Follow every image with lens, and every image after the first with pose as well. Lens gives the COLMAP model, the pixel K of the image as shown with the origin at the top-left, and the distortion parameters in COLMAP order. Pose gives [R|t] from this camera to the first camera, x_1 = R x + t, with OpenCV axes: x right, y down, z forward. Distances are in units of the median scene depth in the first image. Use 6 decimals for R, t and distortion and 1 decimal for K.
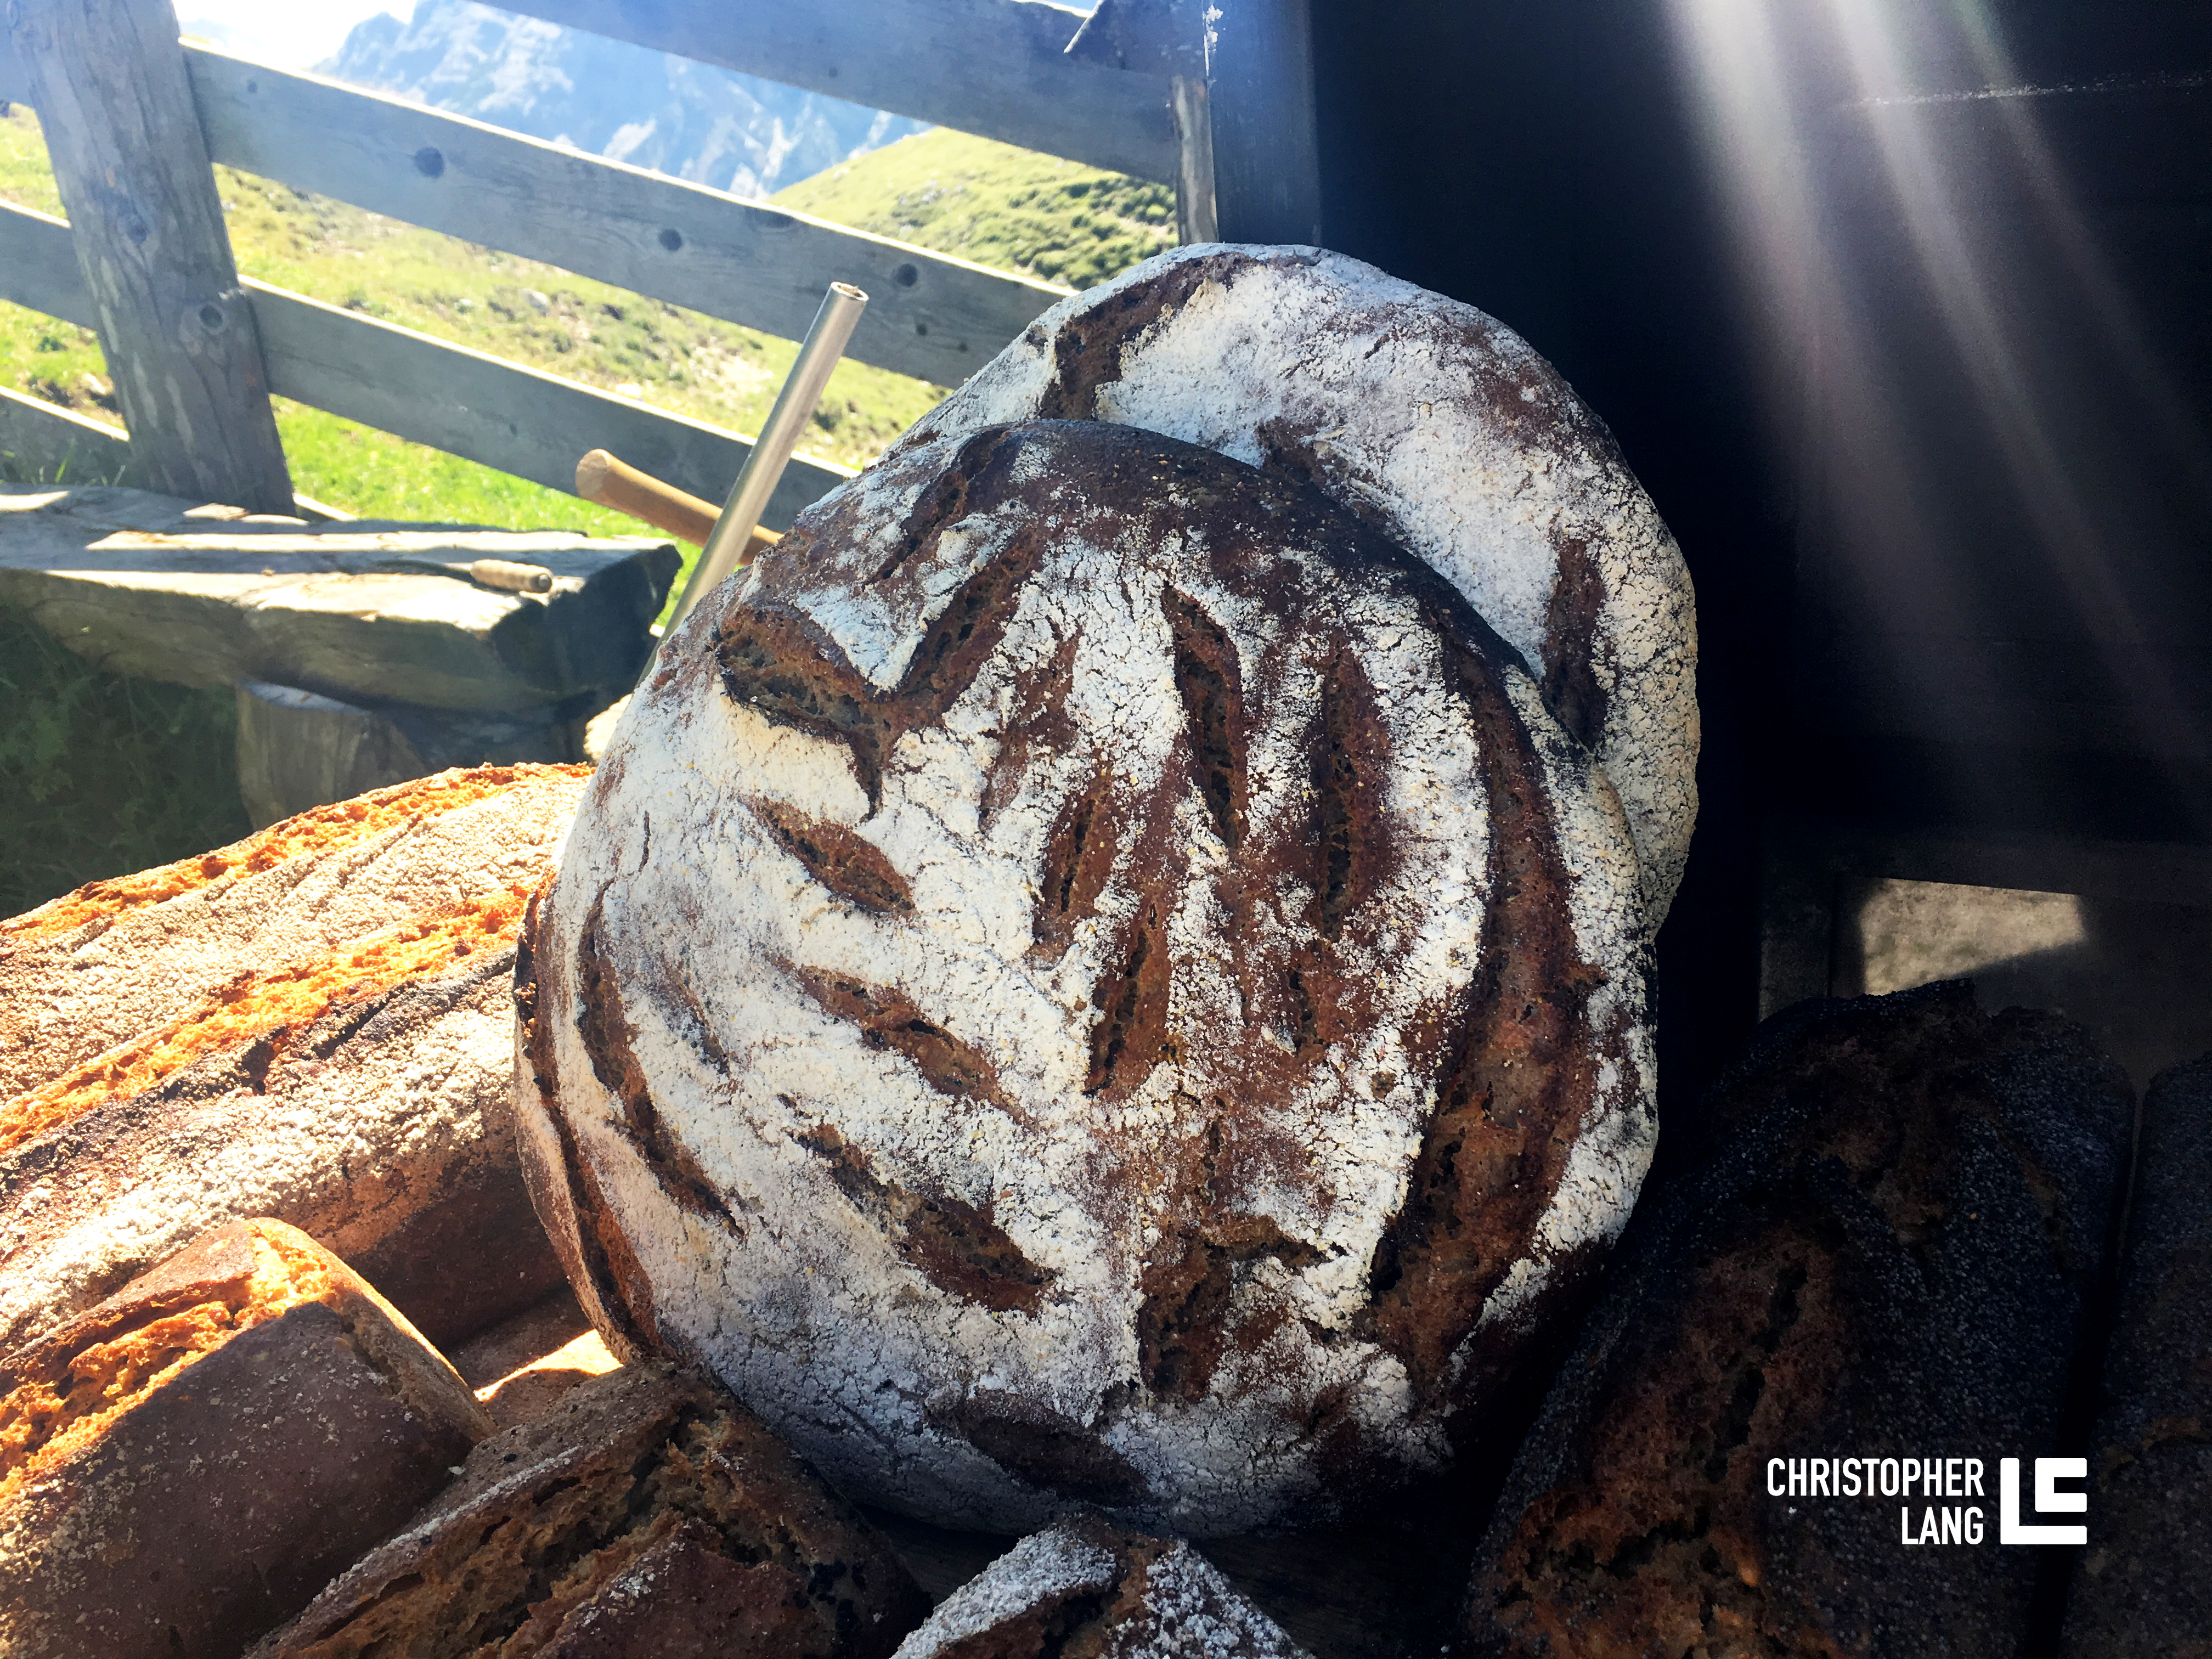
lens RADIAL K [[1854.9, 0, 1107.6], [0, 1854.9, 827.3], [0, 0, 1]] dist [0.069660, -0.081555]
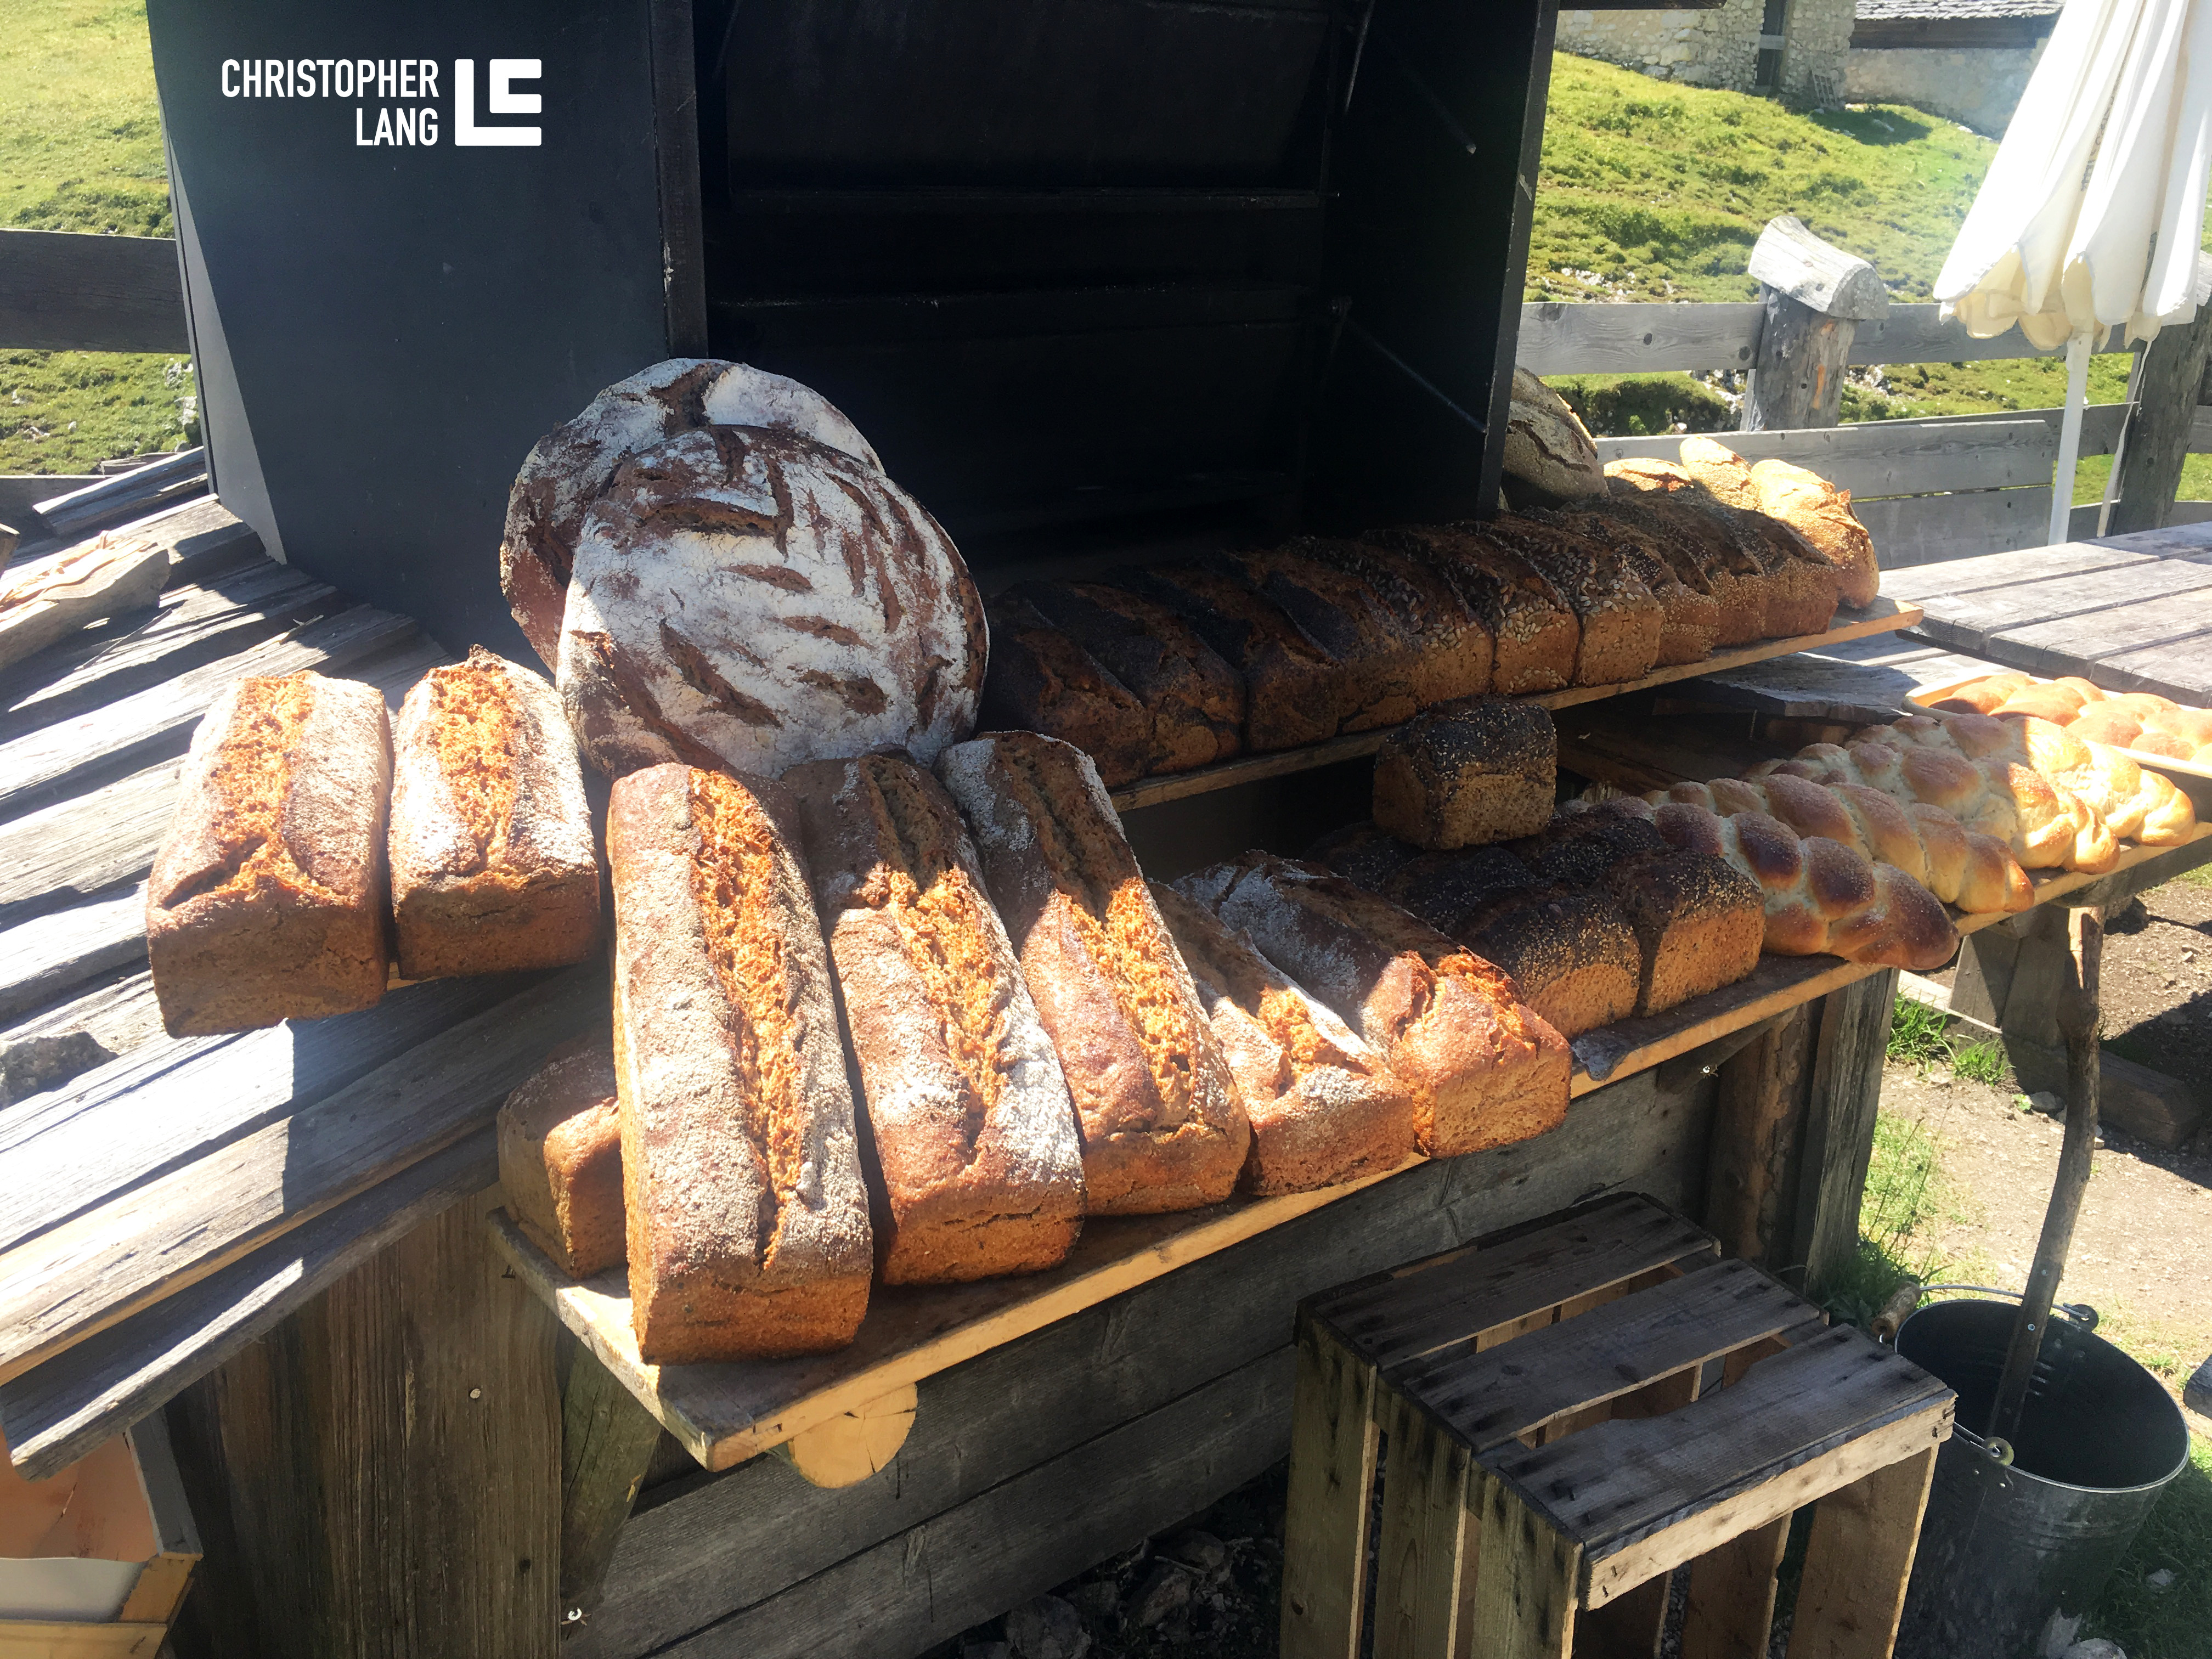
lens RADIAL K [[1854.9, 0, 1102.4], [0, 1854.9, 825.4], [0, 0, 1]] dist [0.069660, -0.081555]
pose [[0.424657, -0.229174, 0.875869, -2.488594], [0.284440, 0.952218, 0.111242, 0.199091], [-0.859511, 0.201893, 0.469552, -0.643749]]
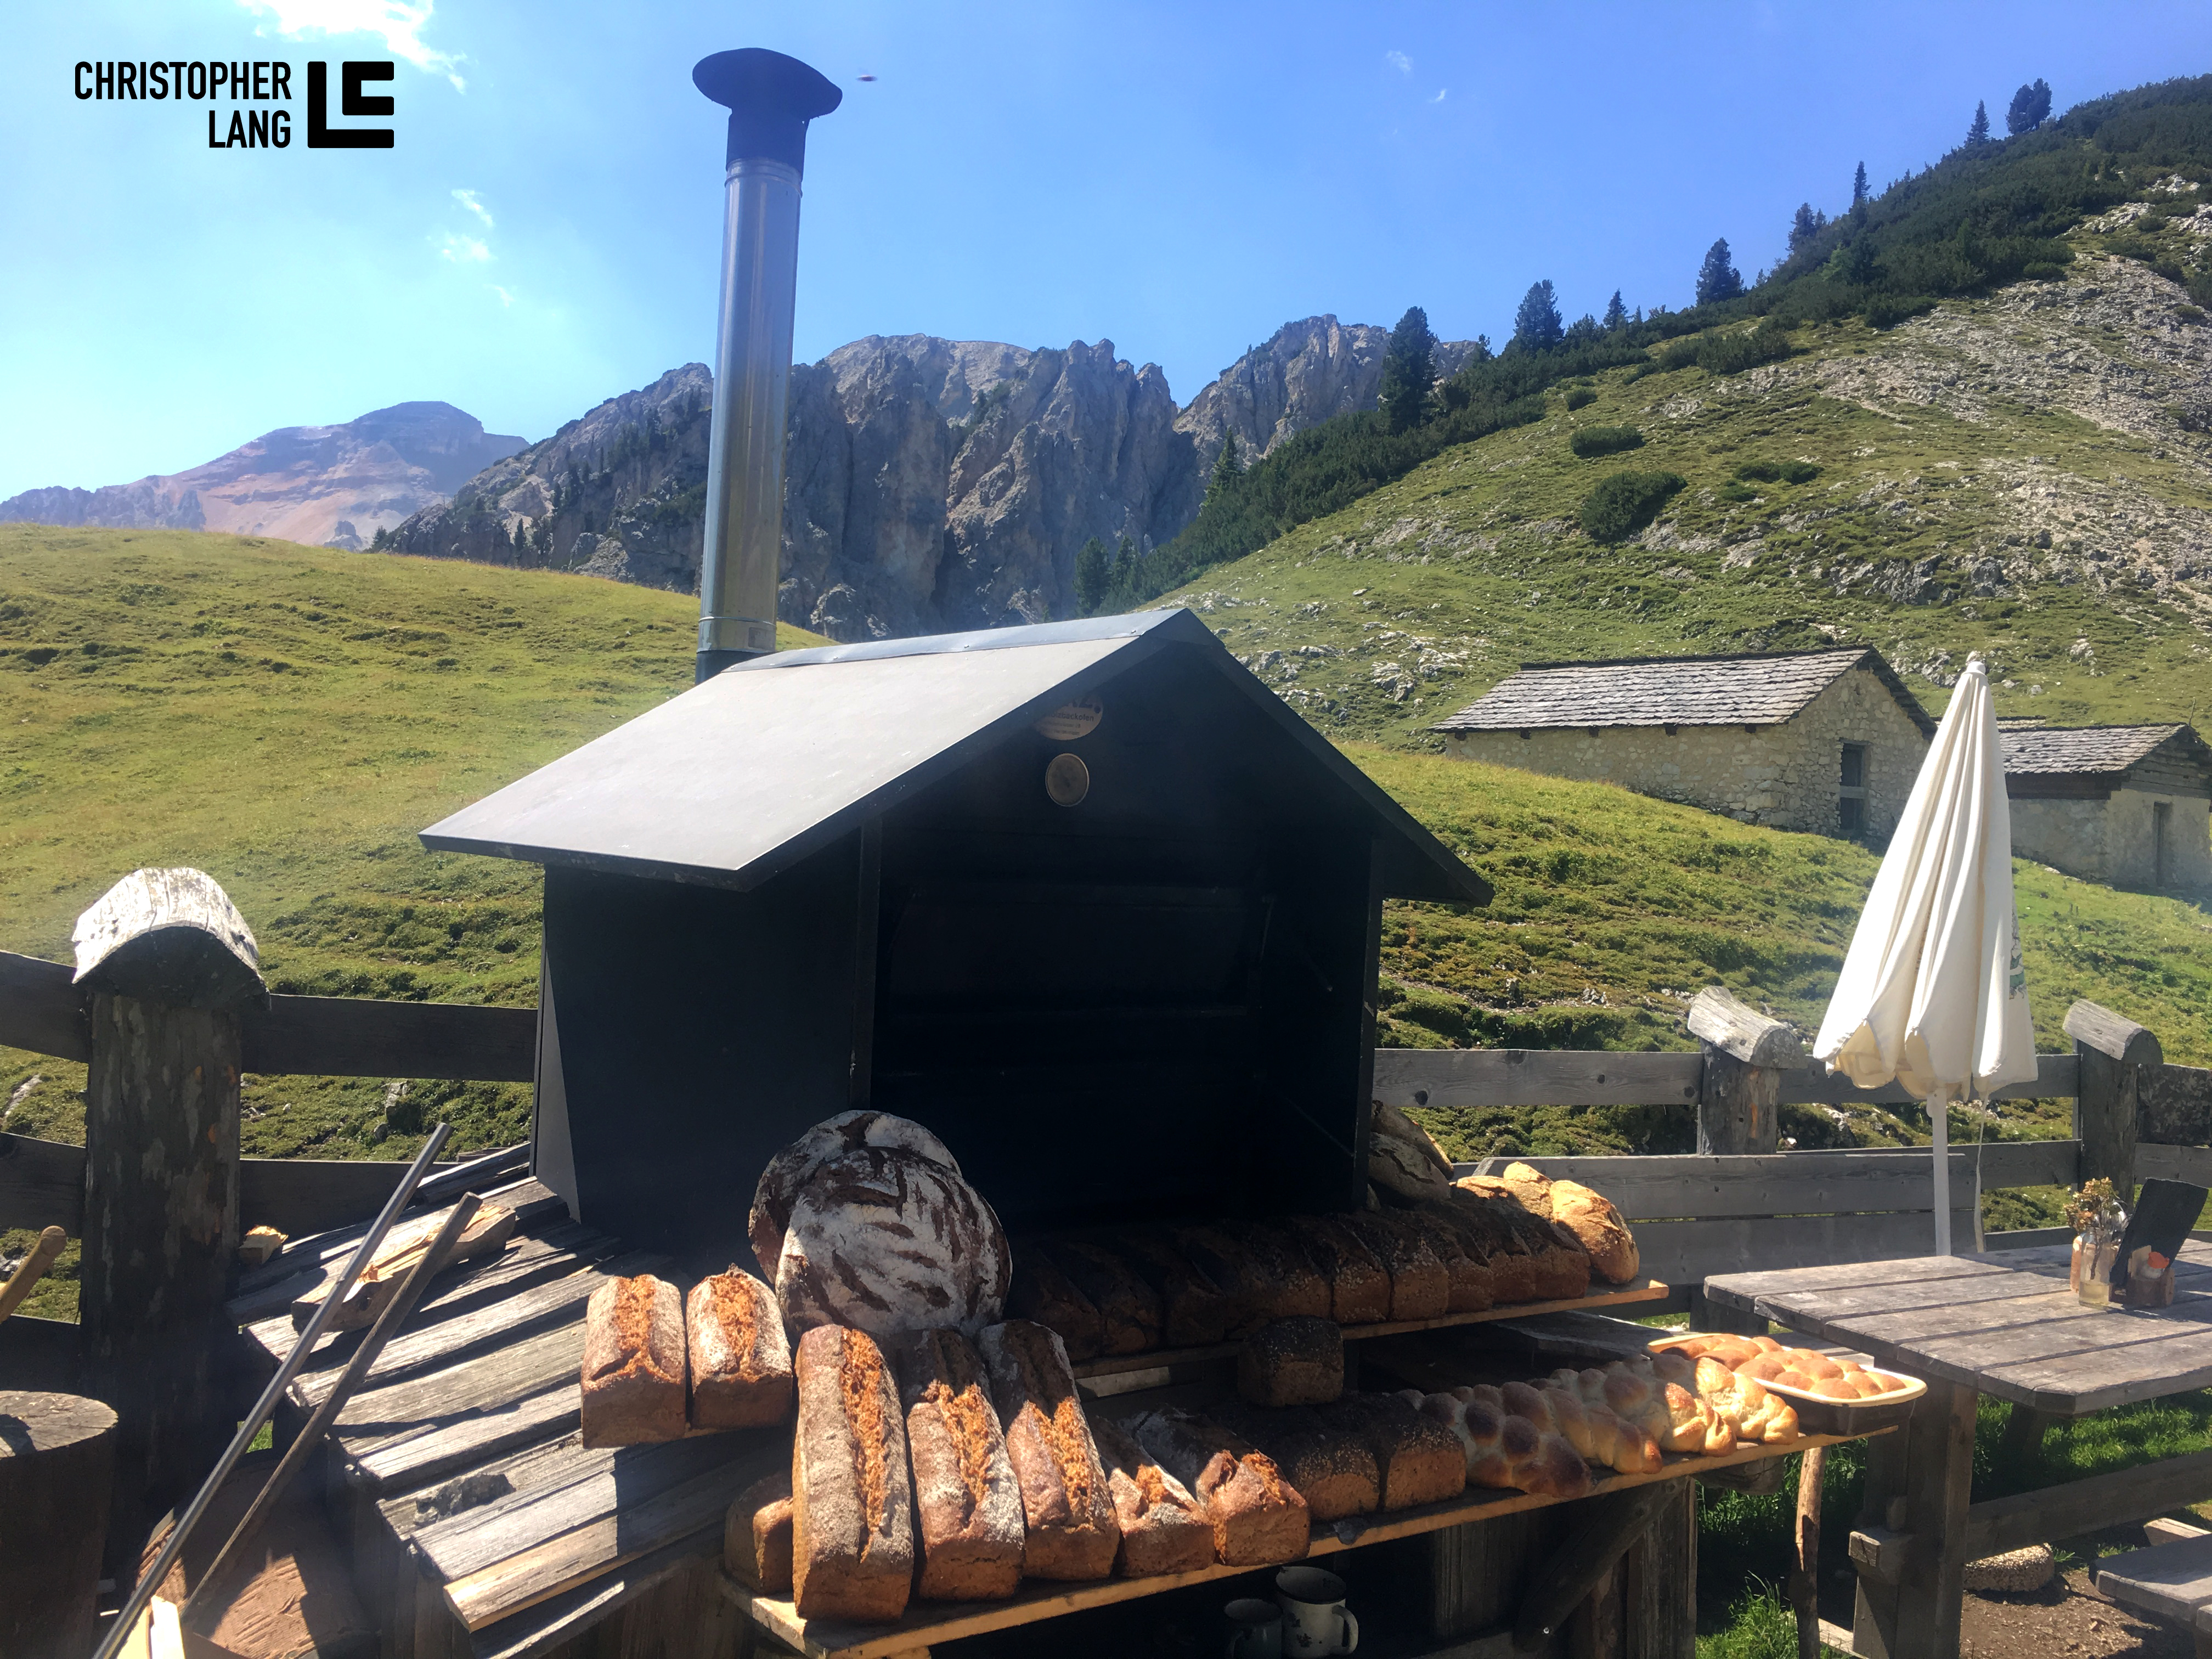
lens RADIAL K [[1854.9, 0, 1087.3], [0, 1854.9, 809.9], [0, 0, 1]] dist [0.069660, -0.081555]
pose [[0.496563, 0.112852, 0.860633, -4.557480], [0.253742, 0.929328, -0.268262, 0.464484], [-0.830084, 0.351587, 0.432835, -2.131778]]
